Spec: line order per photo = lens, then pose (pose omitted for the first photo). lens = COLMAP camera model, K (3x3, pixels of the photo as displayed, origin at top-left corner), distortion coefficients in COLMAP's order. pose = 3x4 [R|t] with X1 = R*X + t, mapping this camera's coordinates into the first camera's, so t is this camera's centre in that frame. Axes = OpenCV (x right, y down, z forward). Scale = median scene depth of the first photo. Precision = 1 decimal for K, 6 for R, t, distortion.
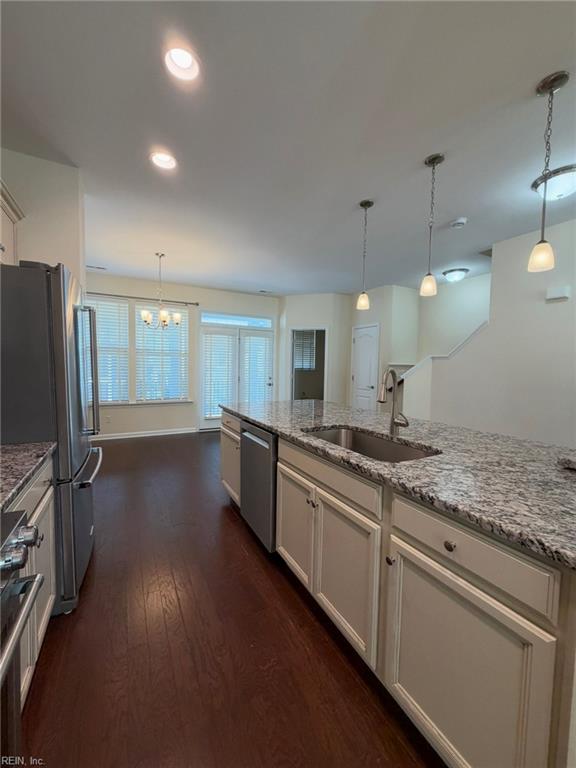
lens RADIAL K [[308.1, 0, 288.1], [0, 308.1, 382.5], [0, 0, 1]] dist [0.003284, 0.000465]
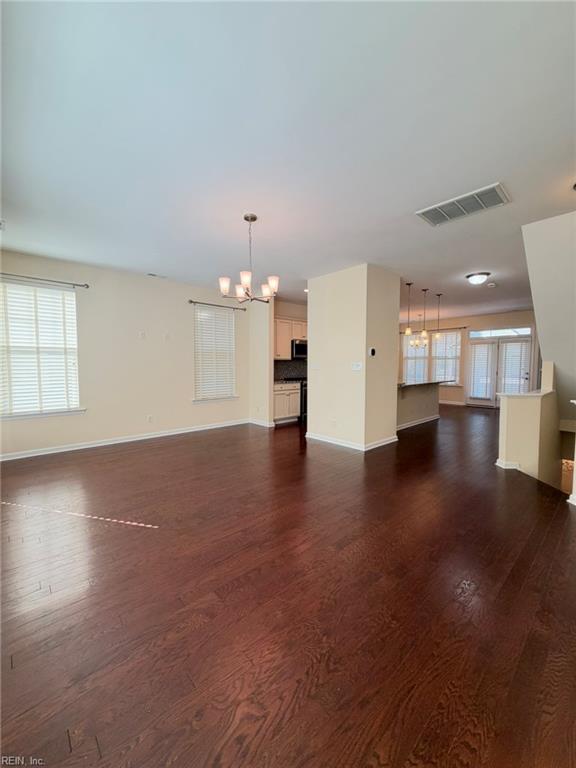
lens RADIAL K [[308.1, 0, 289.3], [0, 308.1, 385.0], [0, 0, 1]] dist [0.003284, 0.000465]
pose [[0.253857, 0.045640, -0.966164, 1.082967], [-0.047691, 0.998262, 0.034625, 0.041905], [0.966065, 0.037288, 0.255593, -0.333064]]
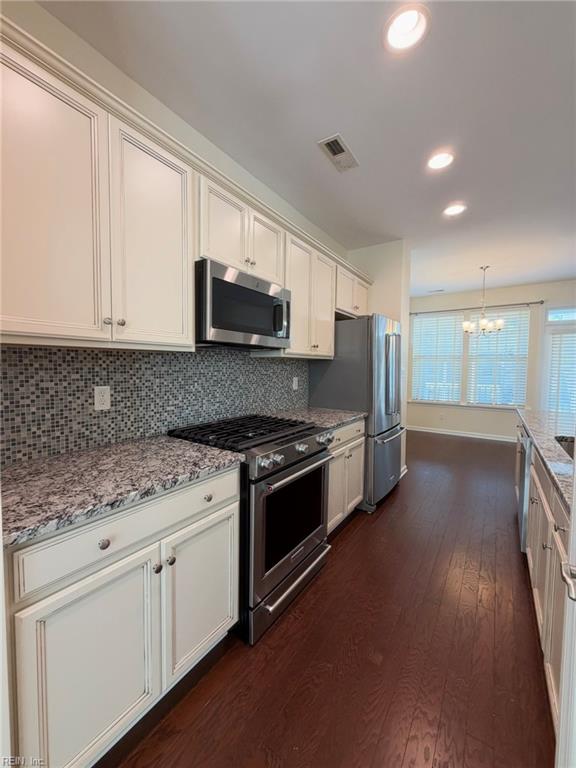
lens RADIAL K [[308.1, 0, 289.8], [0, 308.1, 380.7], [0, 0, 1]] dist [0.003284, 0.000465]
pose [[0.471298, 0.026248, -0.881583, 0.158303], [-0.046245, 0.998918, 0.005018, 0.004434], [0.880761, 0.038404, 0.472002, -0.065013]]
